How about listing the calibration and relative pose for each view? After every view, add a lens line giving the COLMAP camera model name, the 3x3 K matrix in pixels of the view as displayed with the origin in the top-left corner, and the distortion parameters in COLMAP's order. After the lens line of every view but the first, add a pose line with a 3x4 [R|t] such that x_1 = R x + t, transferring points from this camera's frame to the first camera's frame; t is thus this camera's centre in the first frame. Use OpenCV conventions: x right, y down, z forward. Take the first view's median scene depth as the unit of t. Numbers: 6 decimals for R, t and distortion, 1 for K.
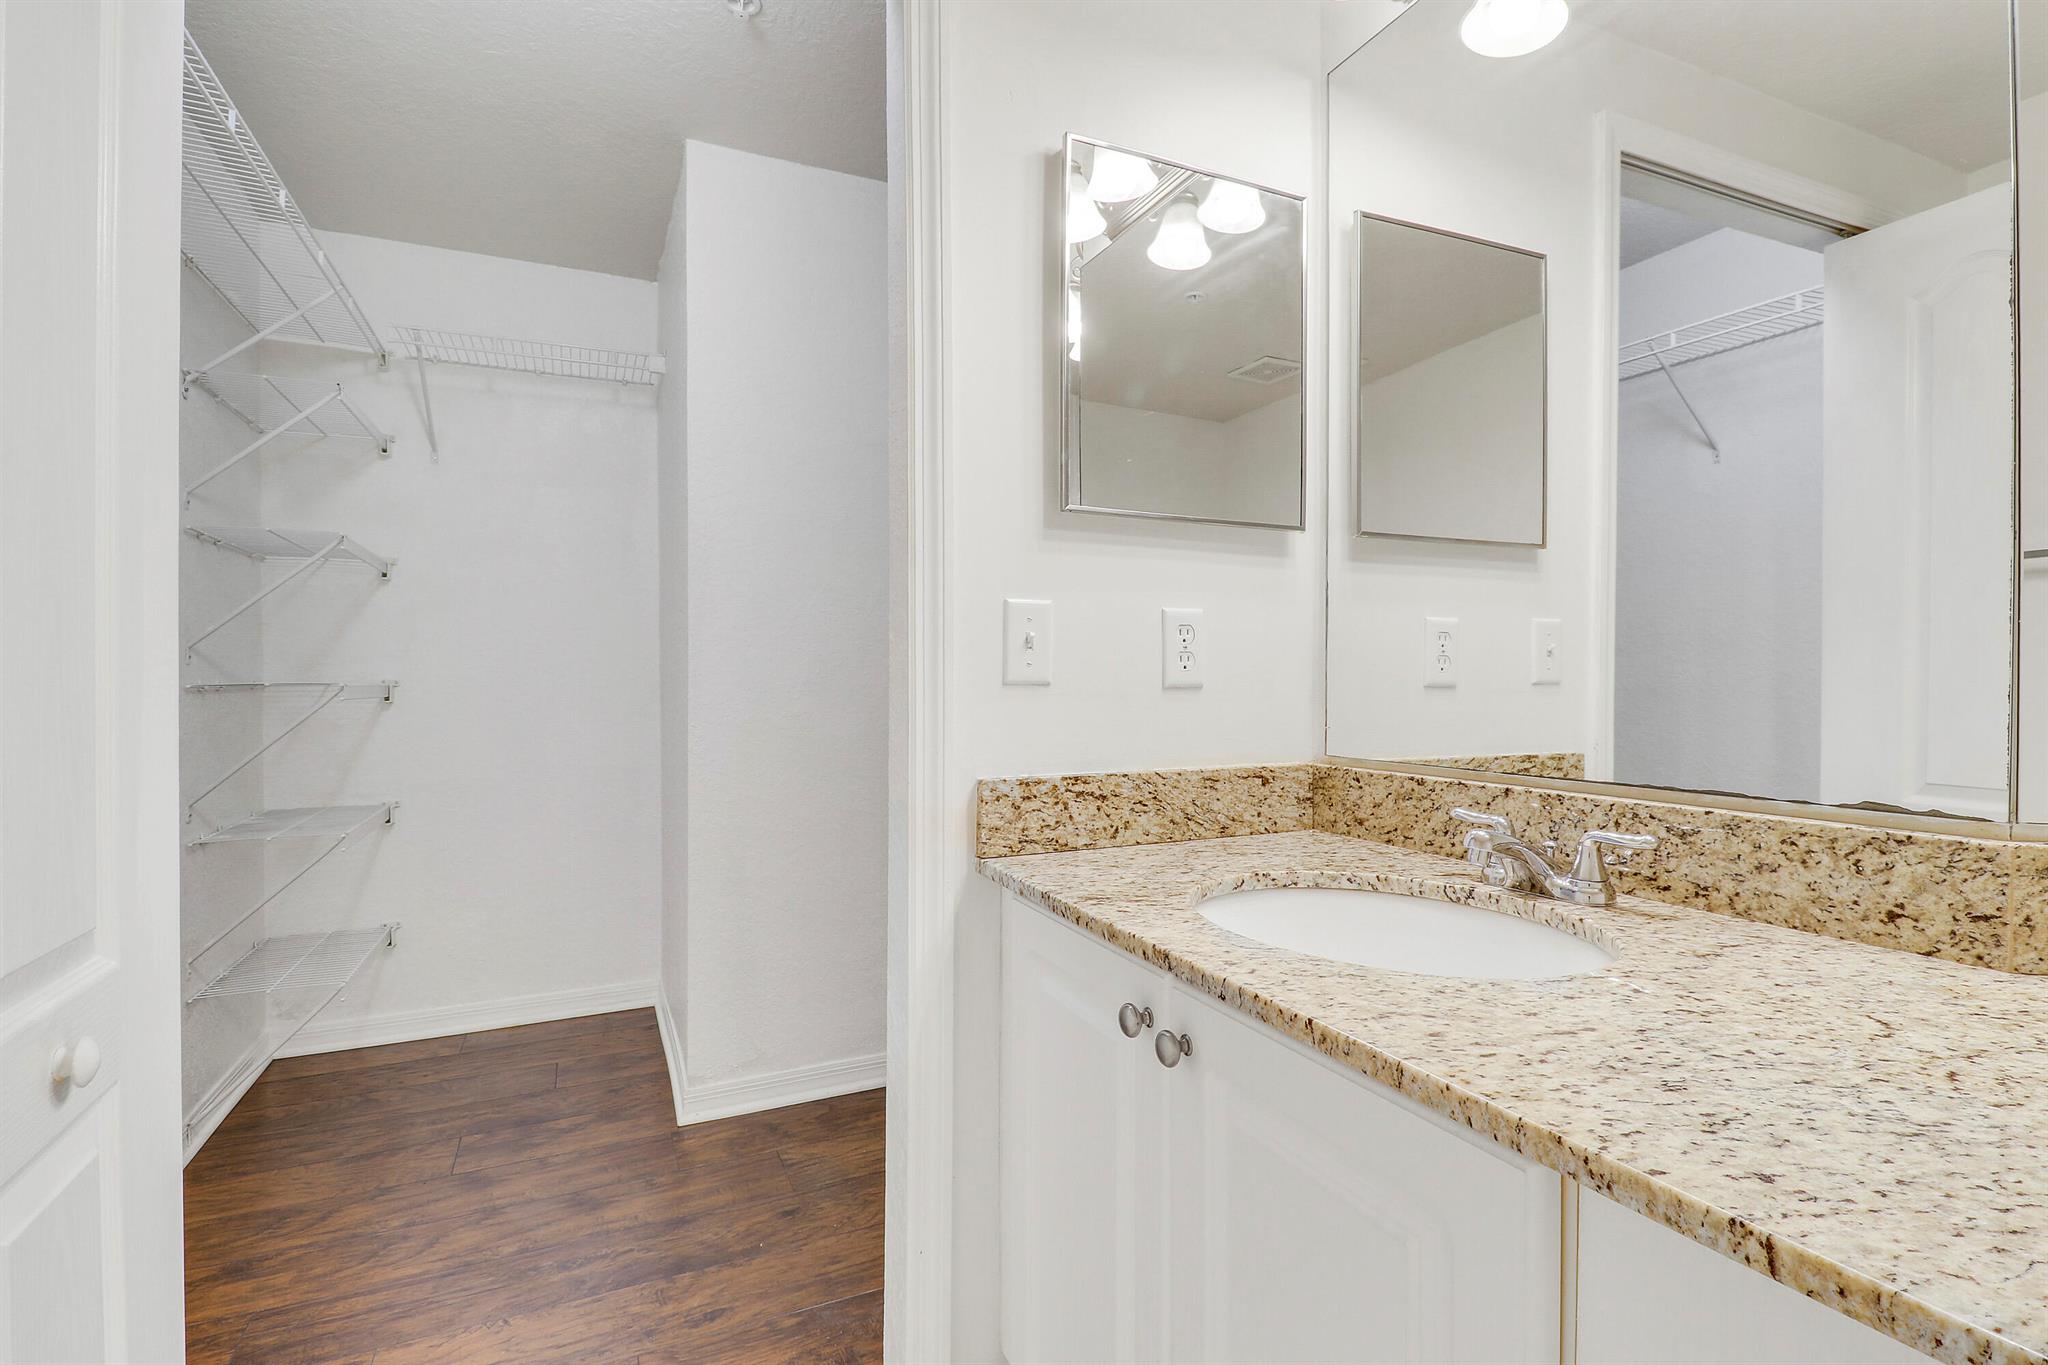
lens RADIAL K [[953.9, 0, 1013.3], [0, 953.9, 666.0], [0, 0, 1]] dist [-0.019564, -0.000442]
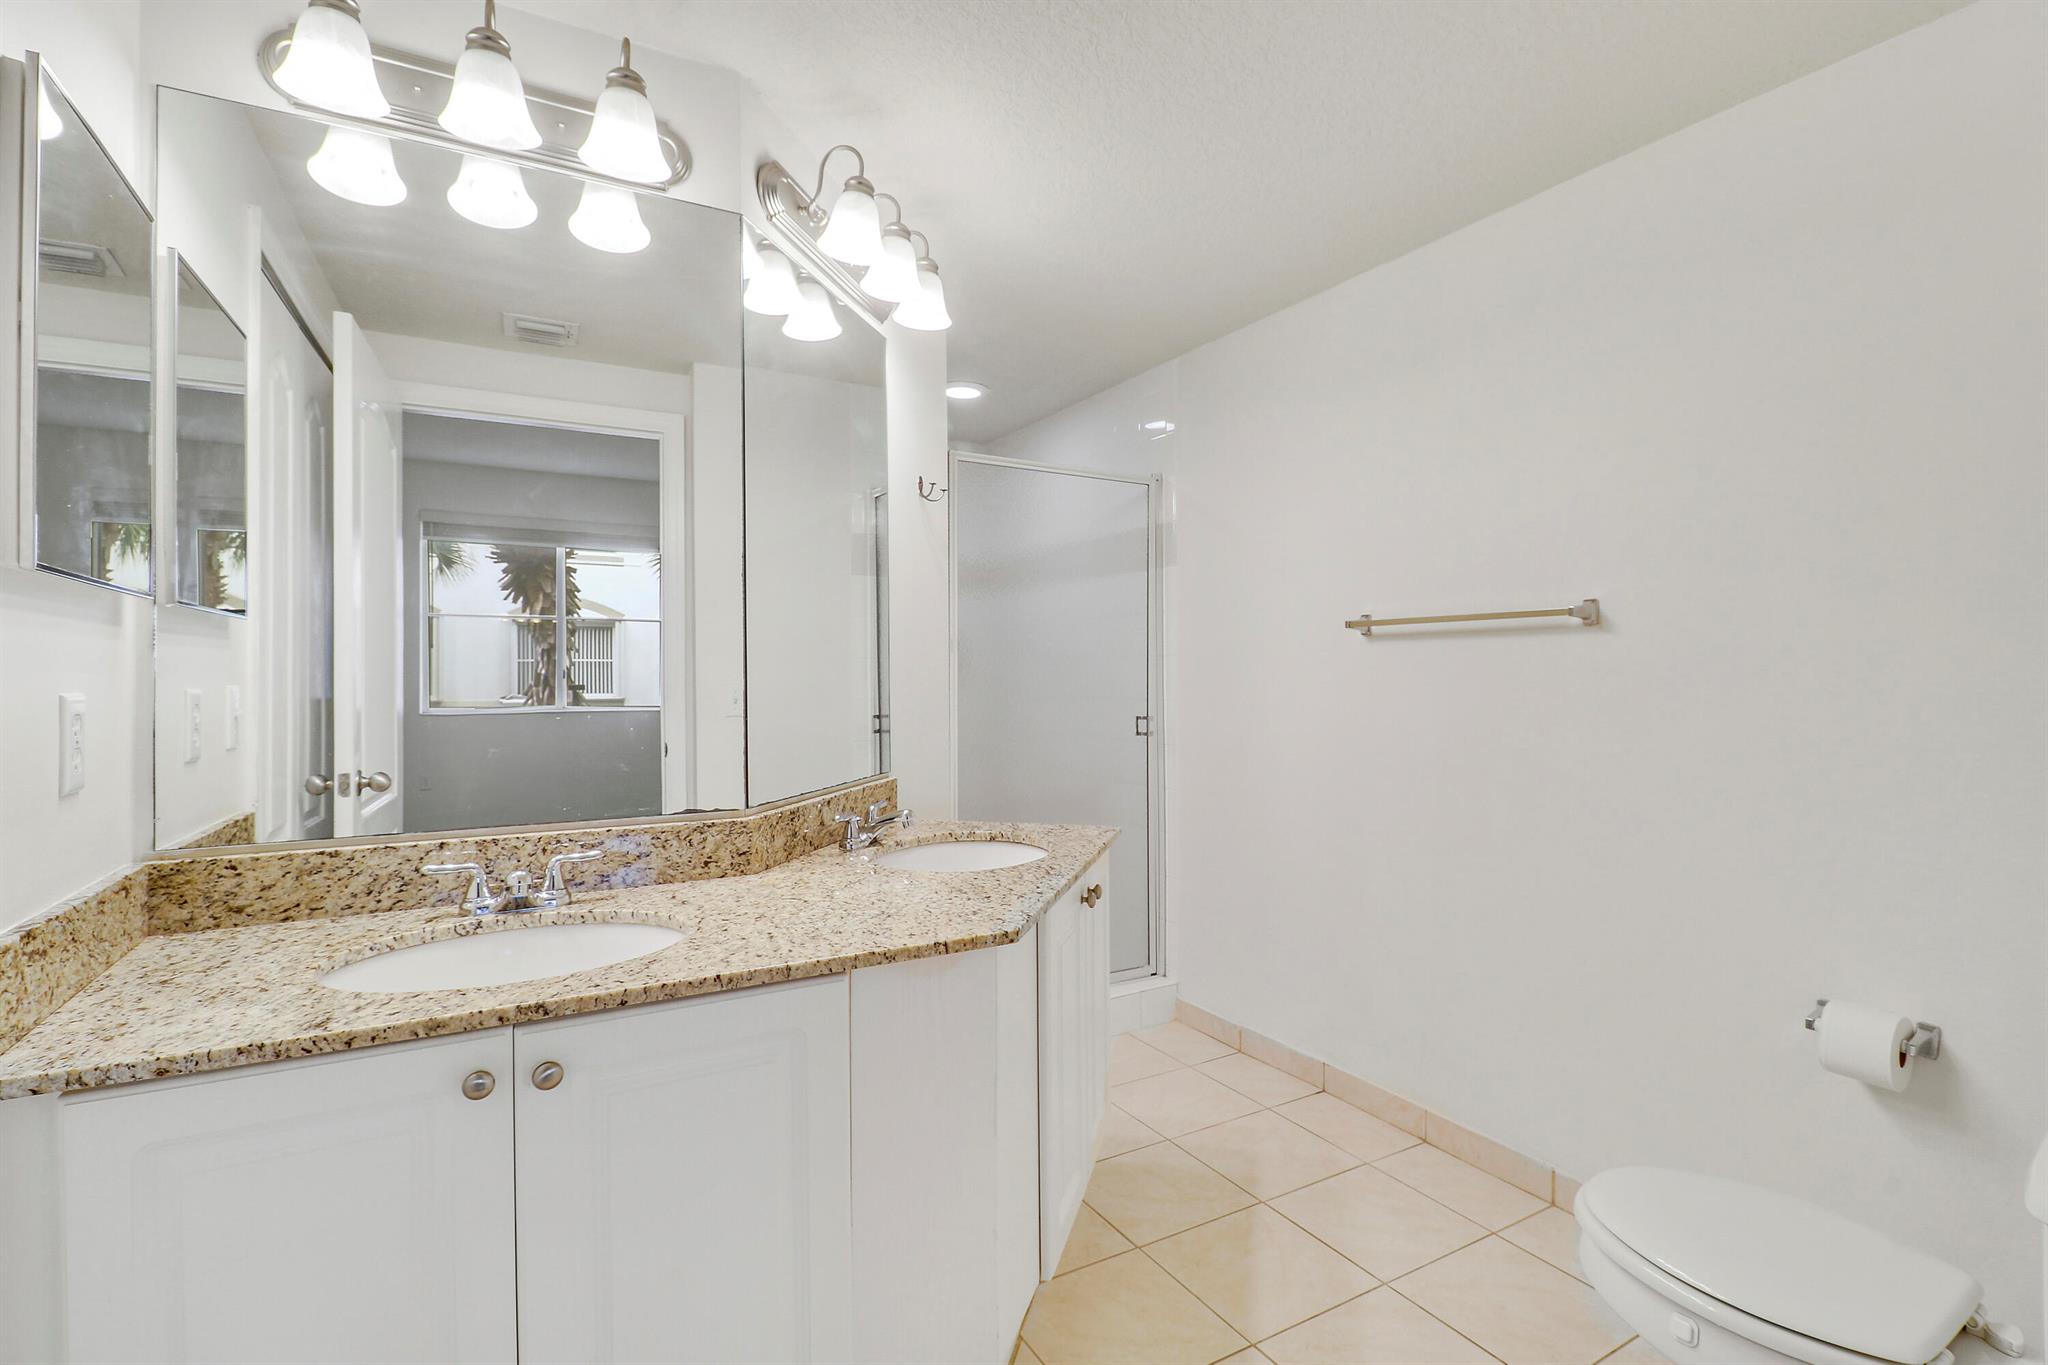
lens RADIAL K [[953.9, 0, 1022.6], [0, 953.9, 681.9], [0, 0, 1]] dist [-0.019564, -0.000442]
pose [[-0.064761, -0.004190, 0.997892, -0.851585], [-0.000855, 0.999991, 0.004143, -0.098794], [-0.997900, -0.000585, -0.064764, 0.332865]]
